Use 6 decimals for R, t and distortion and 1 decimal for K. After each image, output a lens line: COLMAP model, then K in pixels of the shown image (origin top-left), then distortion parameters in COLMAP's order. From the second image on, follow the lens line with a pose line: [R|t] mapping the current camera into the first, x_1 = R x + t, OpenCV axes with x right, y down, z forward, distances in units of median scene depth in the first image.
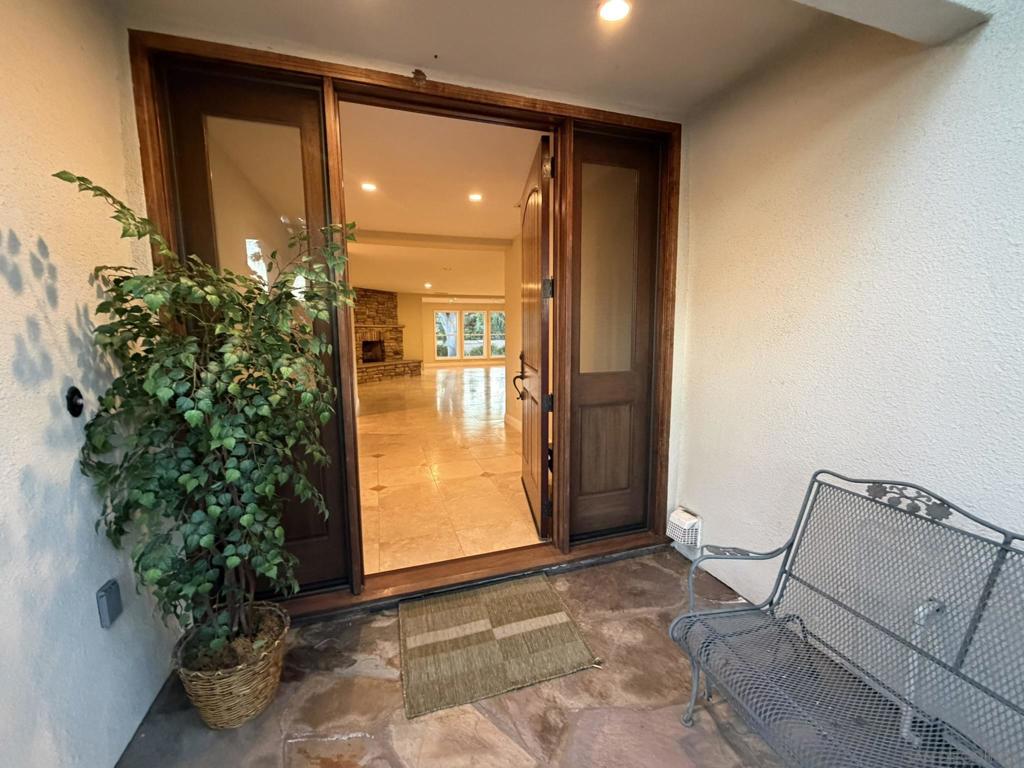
lens RADIAL K [[410.2, 0, 503.6], [0, 410.2, 384.4], [0, 0, 1]] dist [0.001138, -0.000840]
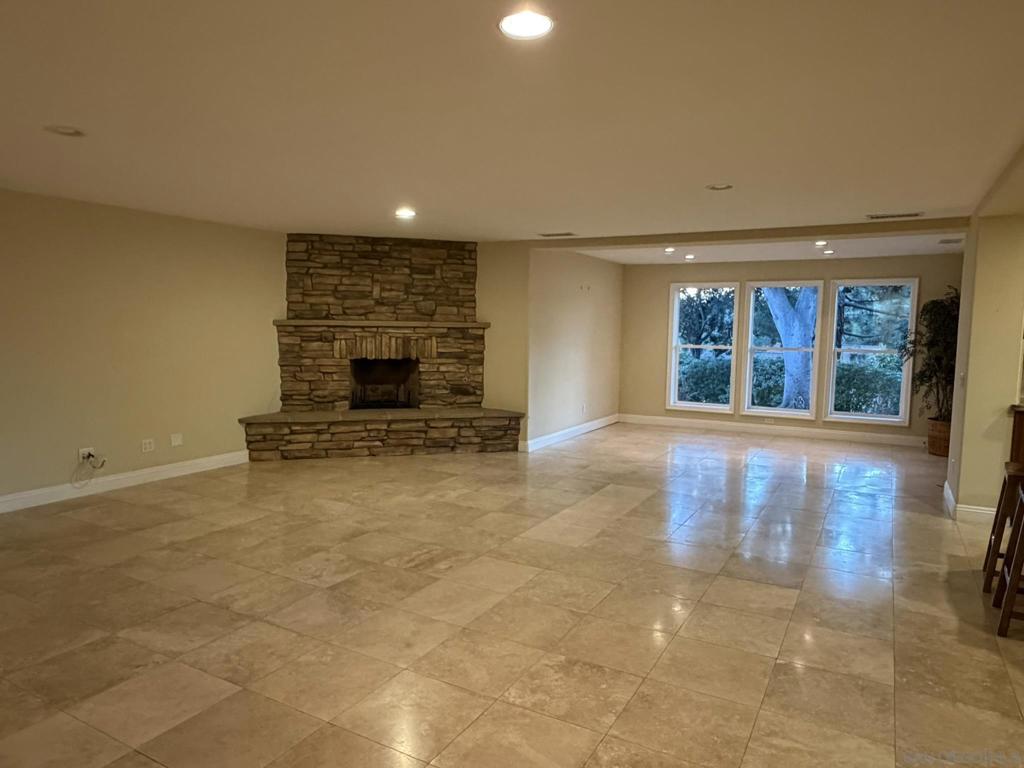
lens RADIAL K [[671.7, 0, 506.4], [0, 671.7, 379.6], [0, 0, 1]] dist [-0.004128, 0.000664]
pose [[0.677421, 0.075017, -0.731760, 0.259516], [-0.112472, 0.993652, -0.002255, -0.091617], [0.726946, 0.083830, 0.681559, 0.584371]]
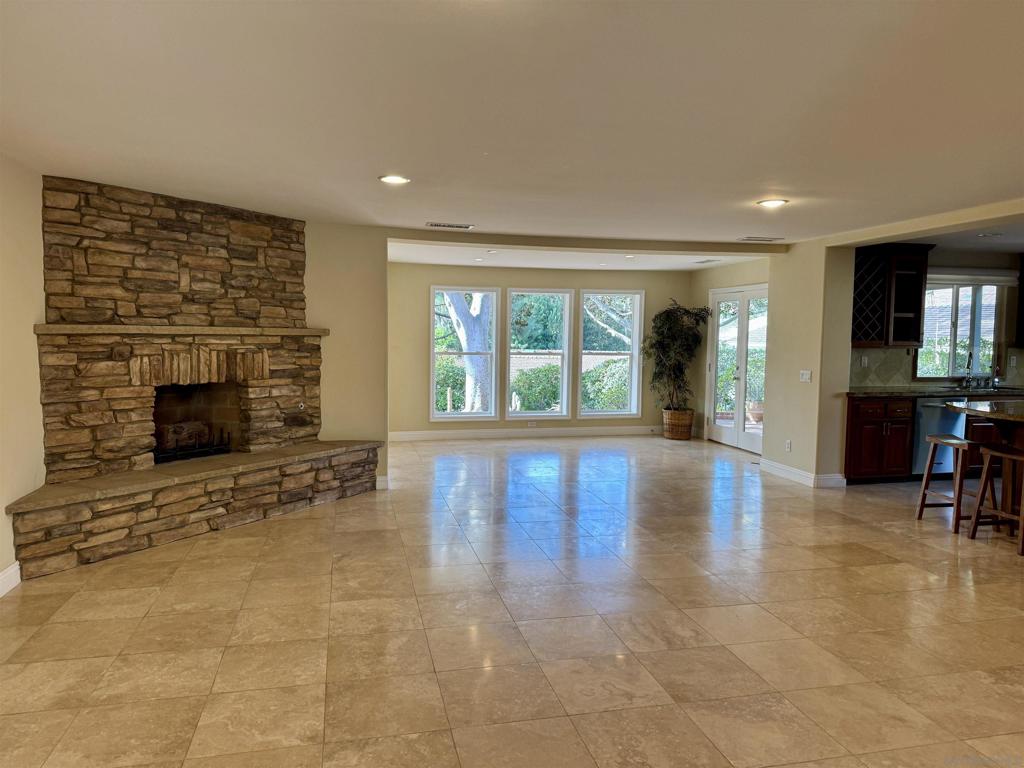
lens RADIAL K [[721.2, 0, 514.7], [0, 721.2, 382.3], [0, 0, 1]] dist [0.023871, -0.019906]
pose [[0.996755, 0.022859, -0.077179, -0.061364], [-0.027570, 0.997785, -0.060532, -0.077597], [0.075625, 0.062464, 0.995178, 0.489173]]
